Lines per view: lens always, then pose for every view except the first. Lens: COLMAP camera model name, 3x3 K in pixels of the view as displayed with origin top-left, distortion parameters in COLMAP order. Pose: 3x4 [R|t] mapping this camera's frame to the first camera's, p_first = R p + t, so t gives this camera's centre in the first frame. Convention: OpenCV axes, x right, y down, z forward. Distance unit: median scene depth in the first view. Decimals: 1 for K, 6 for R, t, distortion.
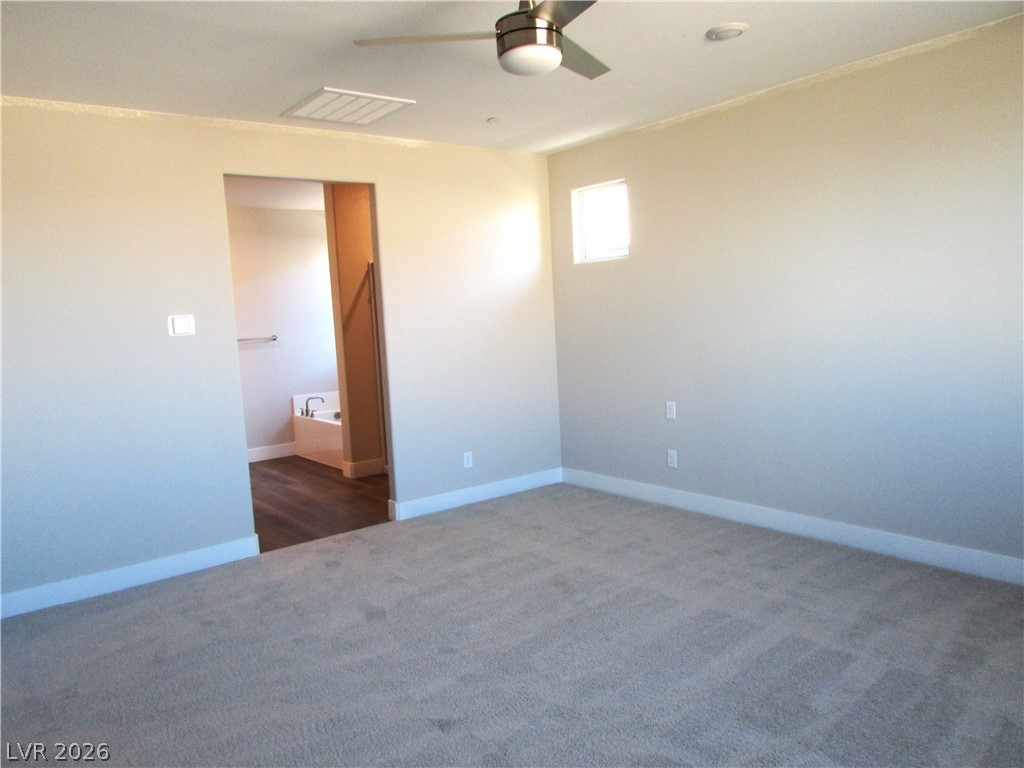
lens RADIAL K [[724.8, 0, 512.0], [0, 724.8, 384.0], [0, 0, 1]] dist [-0.038876, 0.000894]
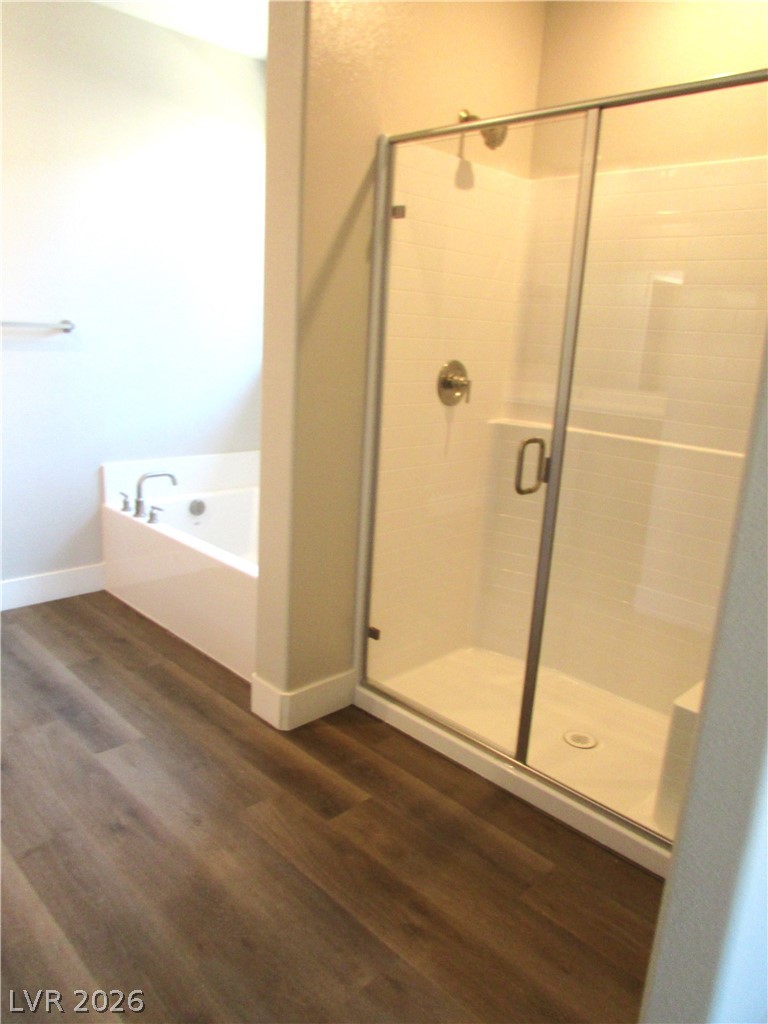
lens RADIAL K [[724.8, 0, 384.0], [0, 724.8, 512.0], [0, 0, 1]] dist [-0.038876, 0.000894]
pose [[0.985873, 0.084650, 0.144528, -0.200693], [-0.104139, 0.985617, 0.133091, -0.032176], [-0.131184, -0.146262, 0.980509, 0.552368]]
